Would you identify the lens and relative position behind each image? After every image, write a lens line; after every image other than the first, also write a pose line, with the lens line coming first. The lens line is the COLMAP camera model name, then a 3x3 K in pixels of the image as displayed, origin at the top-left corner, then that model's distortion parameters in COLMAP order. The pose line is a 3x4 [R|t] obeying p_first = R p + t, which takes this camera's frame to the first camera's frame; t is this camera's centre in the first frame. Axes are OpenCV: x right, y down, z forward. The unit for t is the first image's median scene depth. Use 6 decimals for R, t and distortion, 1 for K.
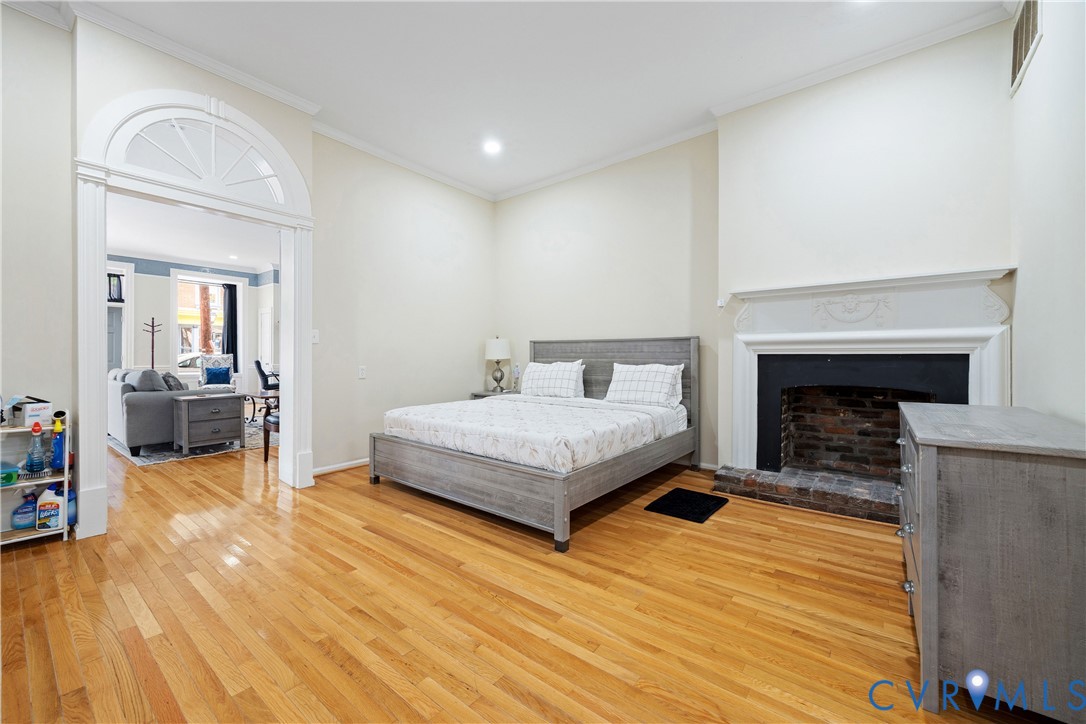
lens RADIAL K [[429.1, 0, 536.4], [0, 429.1, 356.9], [0, 0, 1]] dist [0.006736, -0.000054]
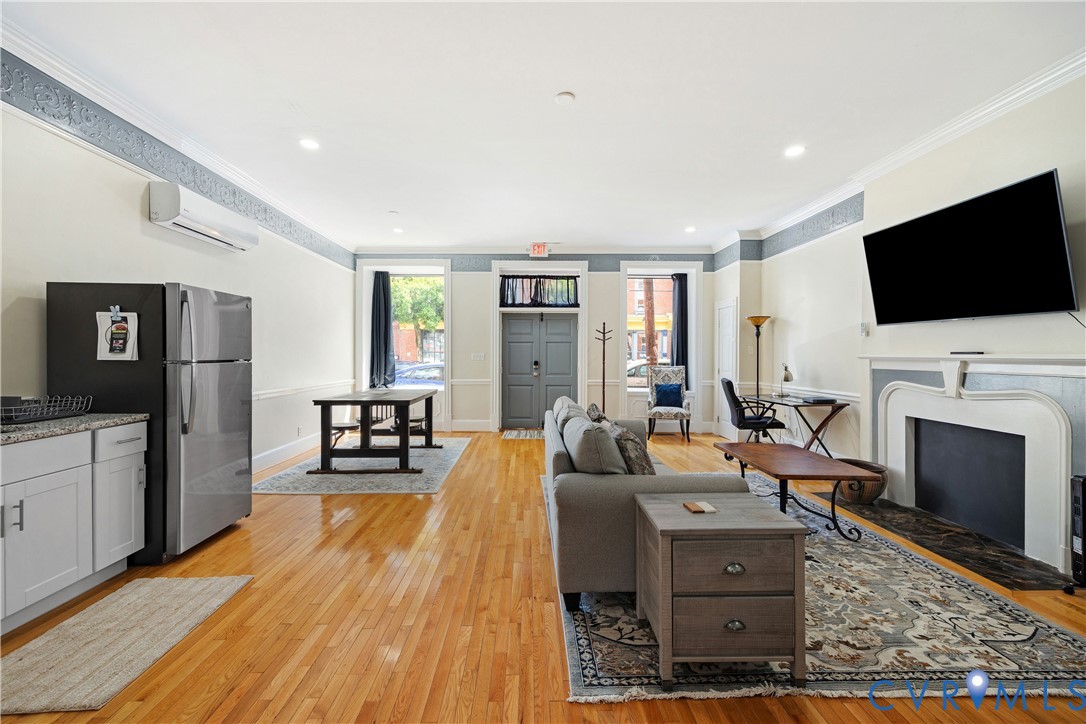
lens RADIAL K [[439.3, 0, 538.7], [0, 439.3, 360.2], [0, 0, 1]] dist [0.007218, -0.000095]
pose [[0.639540, 0.007736, -0.768719, -0.771054], [-0.000649, 0.999954, 0.009524, -0.064266], [0.768758, -0.005592, 0.639516, 0.876456]]
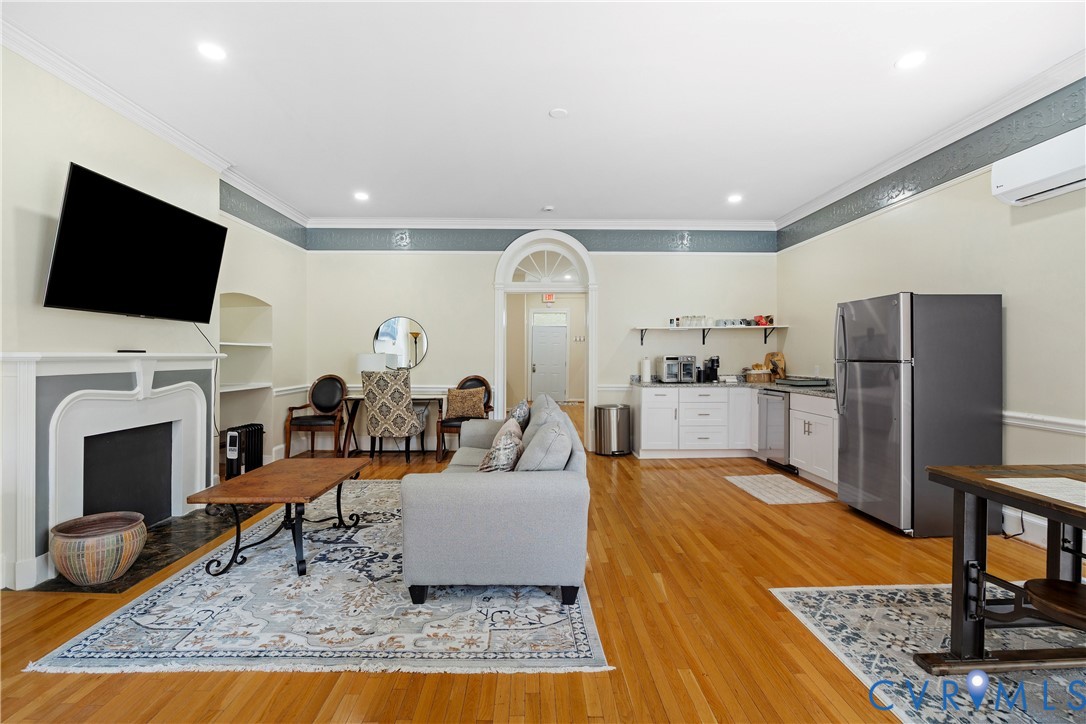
lens RADIAL K [[499.4, 0, 543.0], [0, 499.4, 362.0], [0, 0, 1]] dist [-0.000880, 0.000003]
pose [[-0.637754, -0.015803, 0.770078, -2.225197], [-0.002453, 0.999826, 0.018486, -0.070138], [-0.770236, 0.009901, -0.637682, 2.193314]]
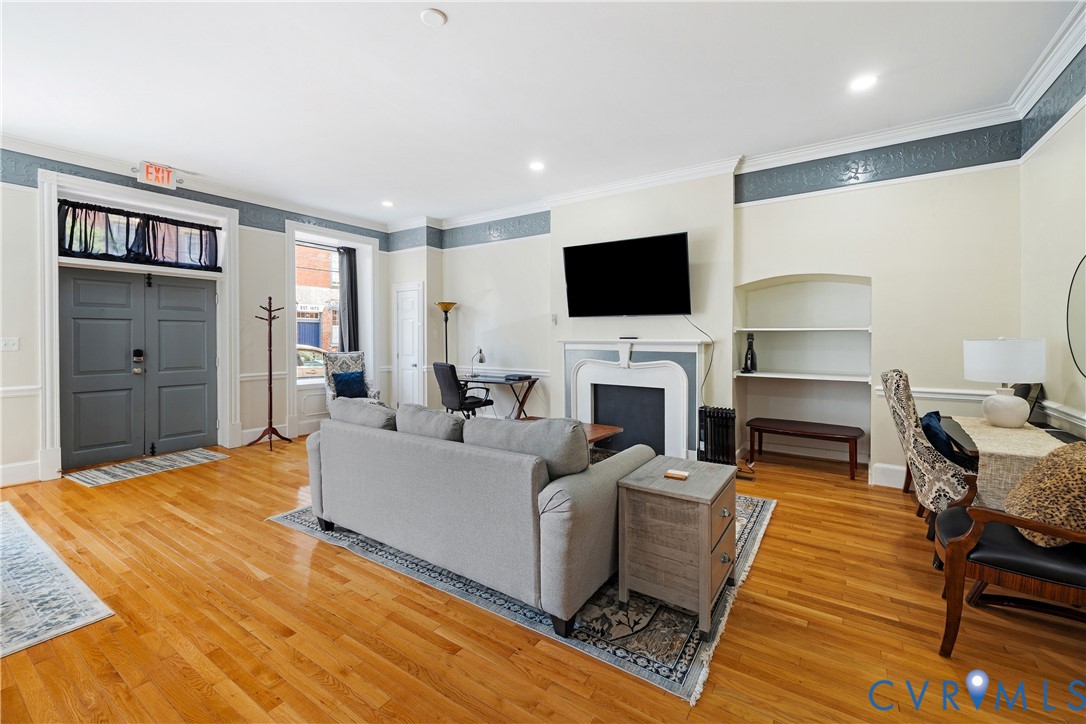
lens RADIAL K [[449.4, 0, 545.9], [0, 449.4, 341.6], [0, 0, 1]] dist [0.003289, -0.000018]
pose [[0.996108, -0.003518, 0.088073, -1.314694], [0.002815, 0.999963, 0.008105, -0.072469], [-0.088098, -0.007826, 0.996081, 0.754141]]
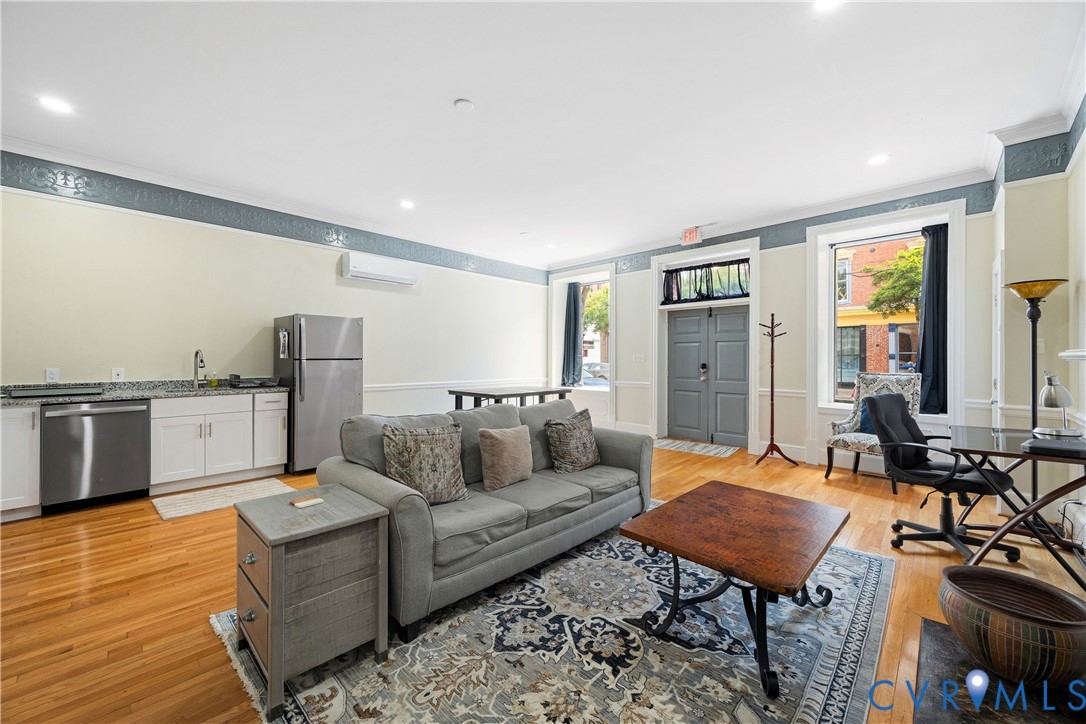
lens RADIAL K [[429.1, 0, 536.4], [0, 429.1, 356.9], [0, 0, 1]] dist [0.006736, -0.000054]
pose [[-0.099904, -0.006391, -0.994977, -0.552895], [-0.003307, 0.999976, -0.006091, -0.054623], [0.994992, 0.002682, -0.099922, 1.728331]]
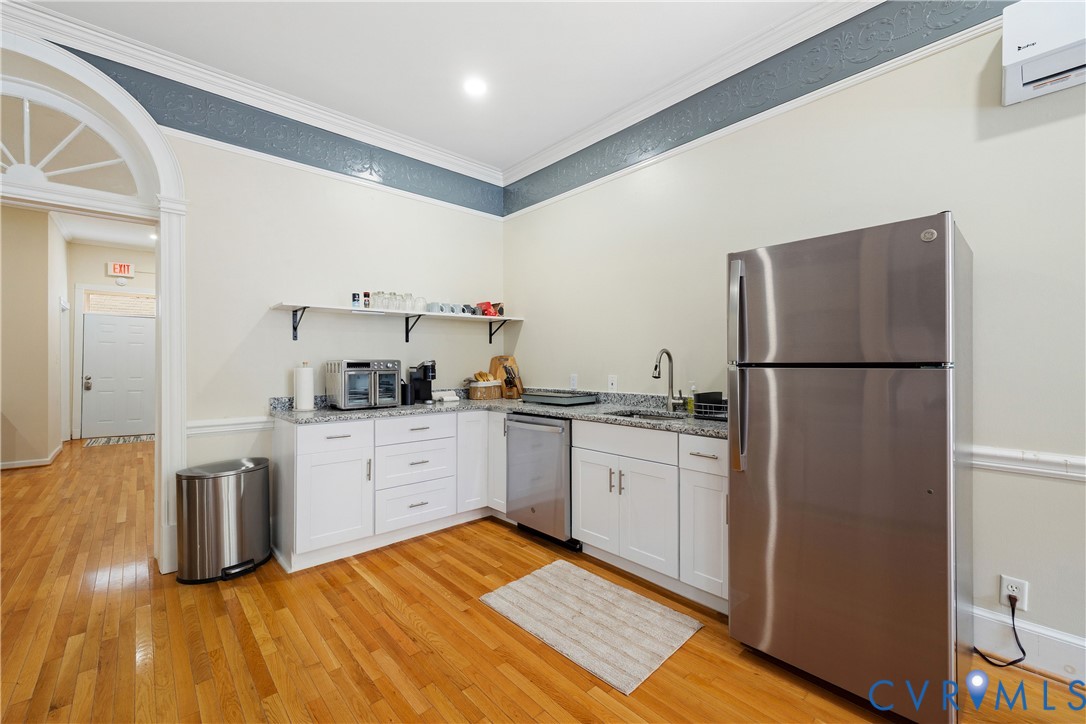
lens RADIAL K [[448.6, 0, 537.5], [0, 448.6, 362.5], [0, 0, 1]] dist [0.007690, 0.000072]
pose [[-0.984498, -0.003460, 0.175361, -1.621317], [-0.003478, 0.999994, 0.000208, -0.055652], [-0.175361, -0.000405, -0.984504, 1.474032]]
